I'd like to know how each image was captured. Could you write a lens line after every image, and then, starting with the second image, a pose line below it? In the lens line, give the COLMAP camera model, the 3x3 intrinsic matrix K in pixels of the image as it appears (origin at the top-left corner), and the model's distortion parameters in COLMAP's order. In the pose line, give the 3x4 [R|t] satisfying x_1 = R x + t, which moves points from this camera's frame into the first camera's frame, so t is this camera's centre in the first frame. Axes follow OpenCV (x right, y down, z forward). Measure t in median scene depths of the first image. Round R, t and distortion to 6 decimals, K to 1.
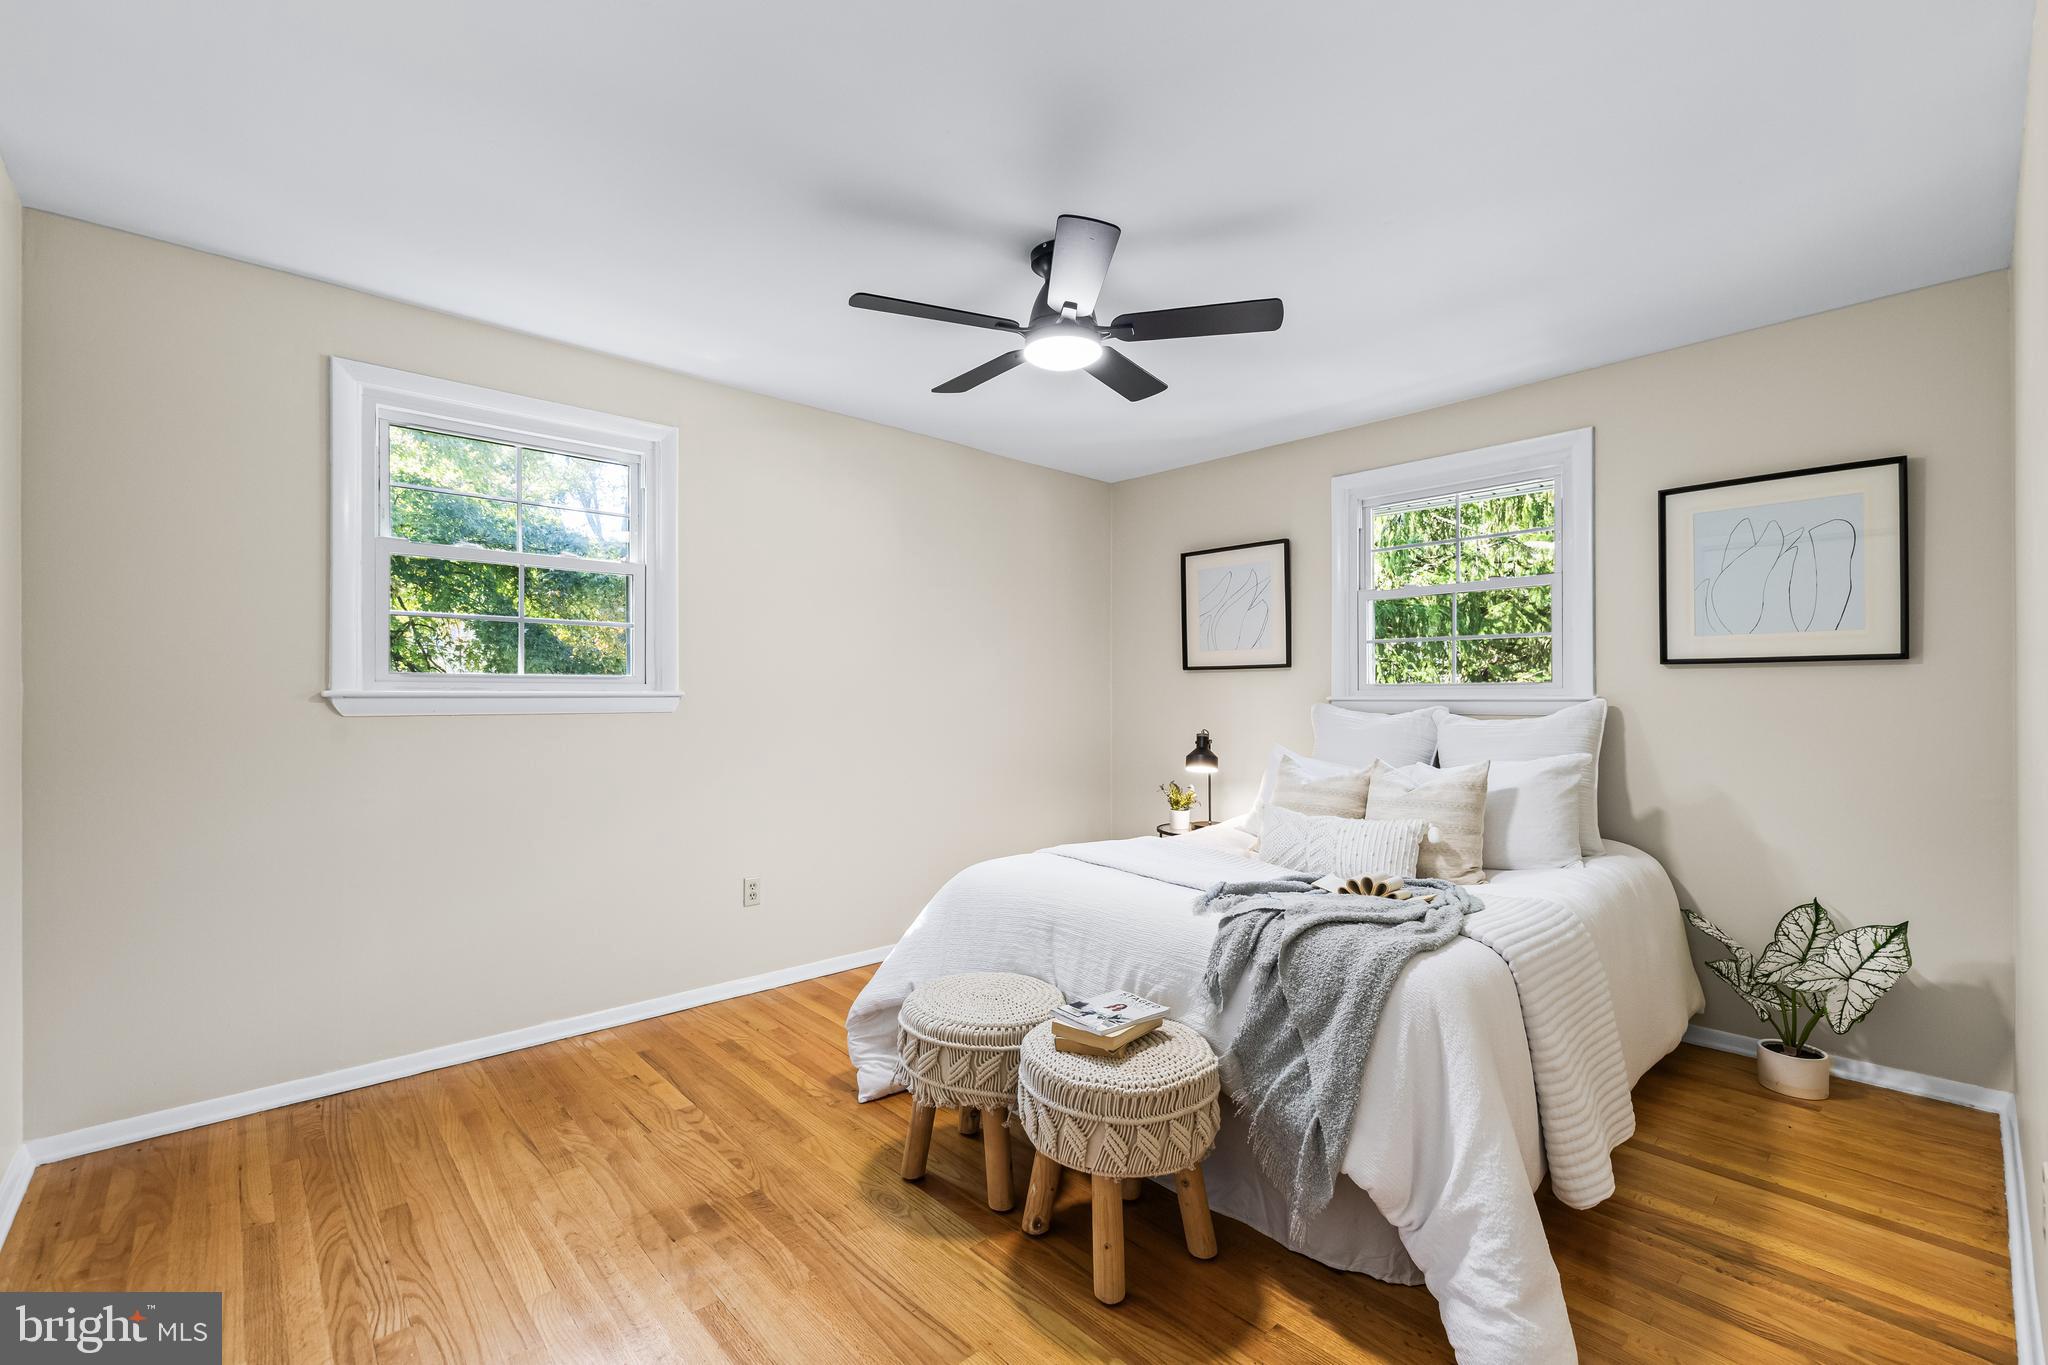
lens RADIAL K [[867.1, 0, 1024.0], [0, 867.1, 682.5], [0, 0, 1]] dist [-0.059003, 0.000084]
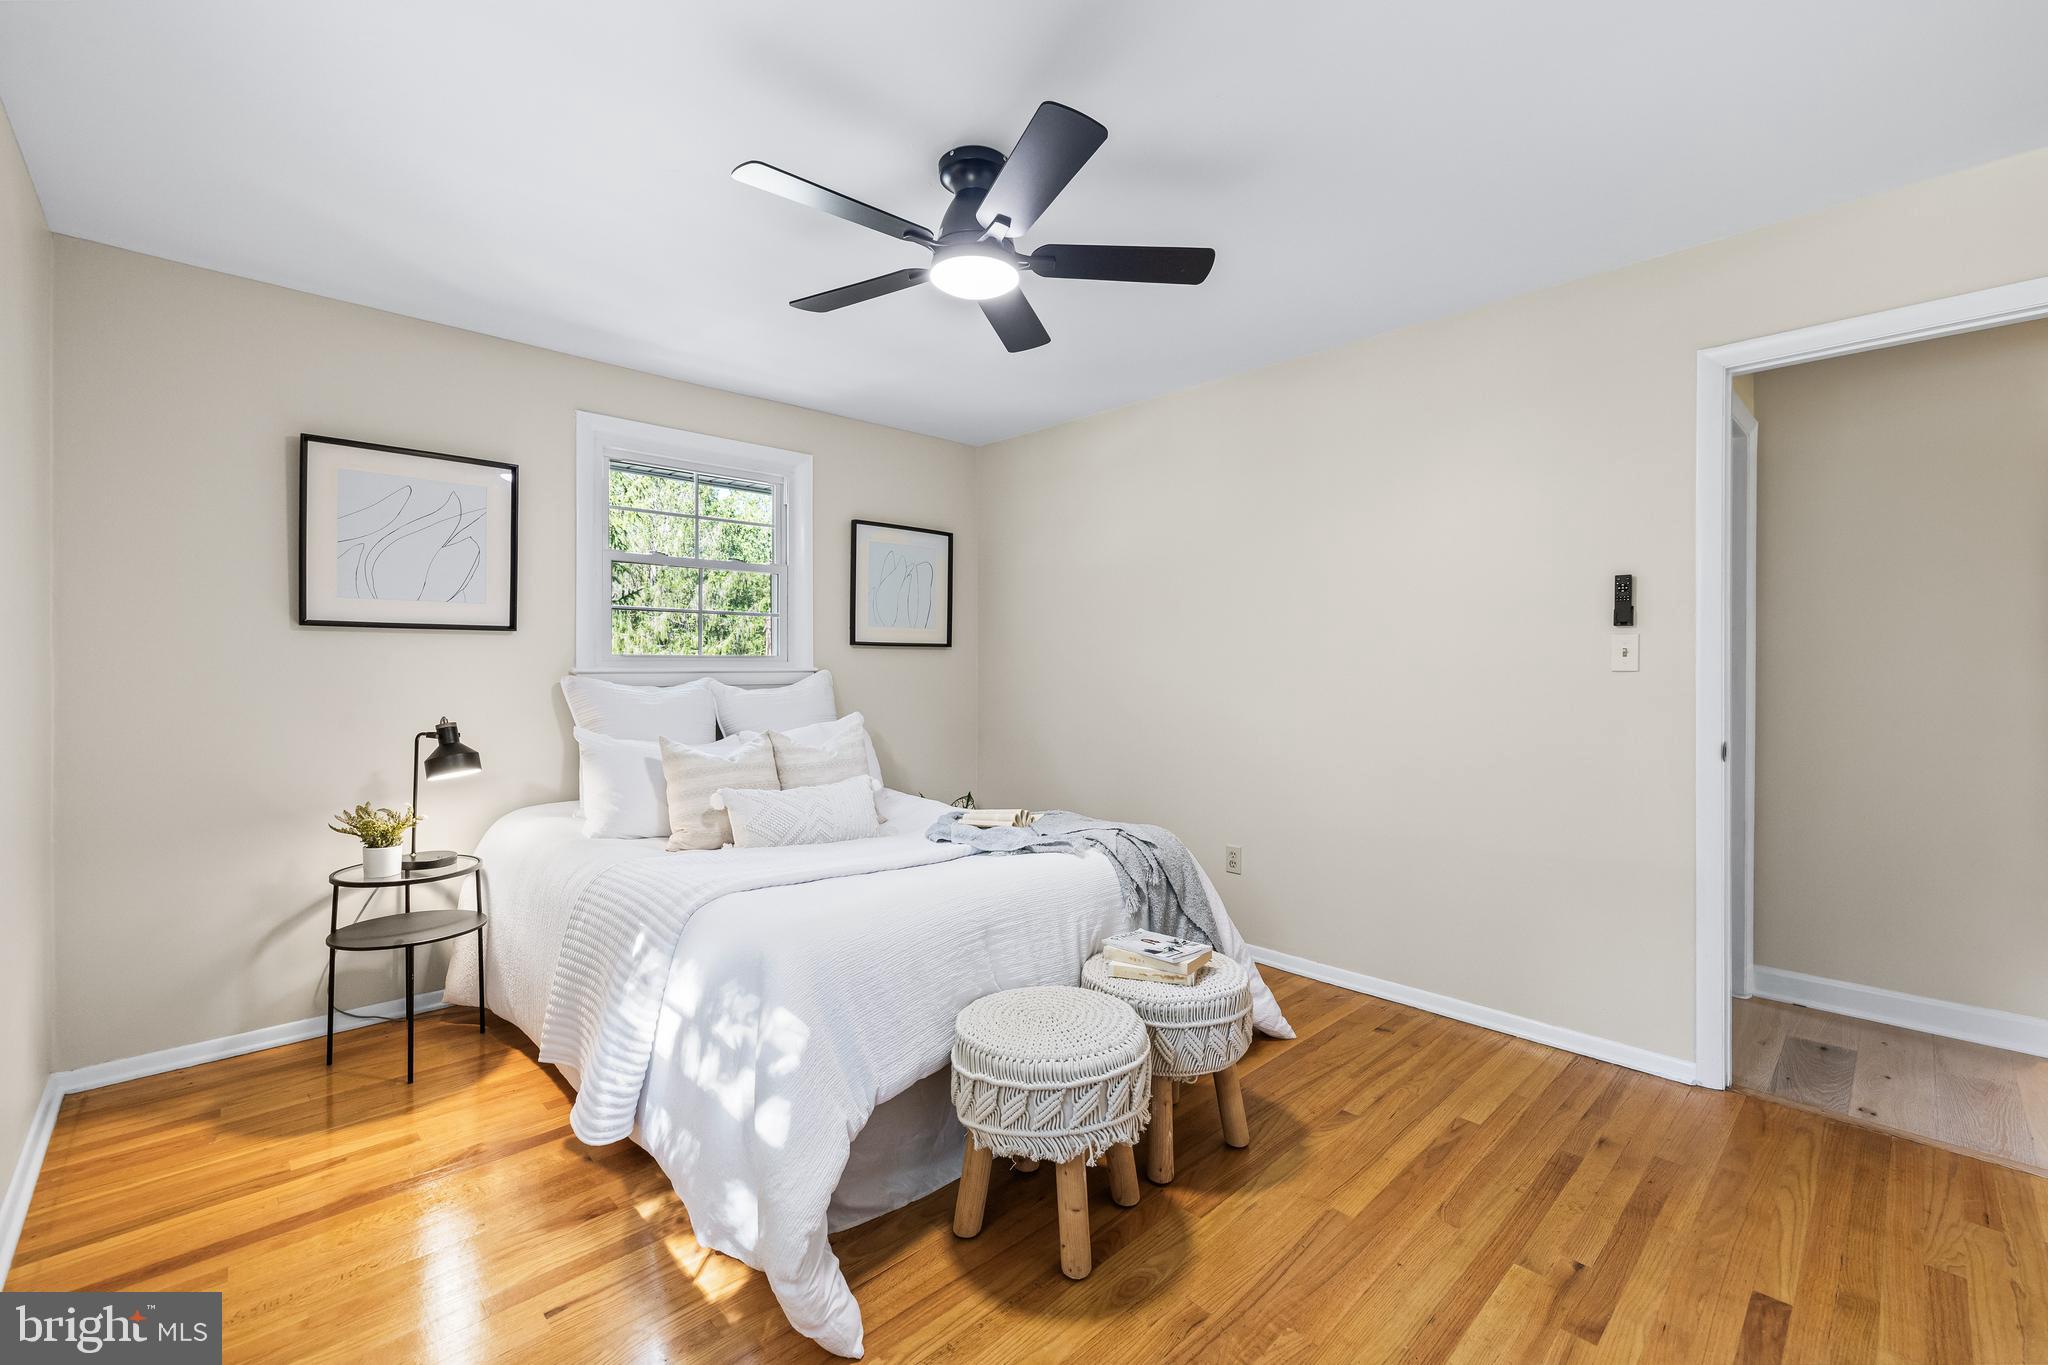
lens RADIAL K [[860.2, 0, 1026.8], [0, 860.2, 669.8], [0, 0, 1]] dist [-0.001763, 0.000337]
pose [[-0.025229, -0.010258, 0.999629, -0.773137], [-0.020907, 0.999734, 0.009731, -0.000929], [-0.999463, -0.020654, -0.025437, 0.881249]]
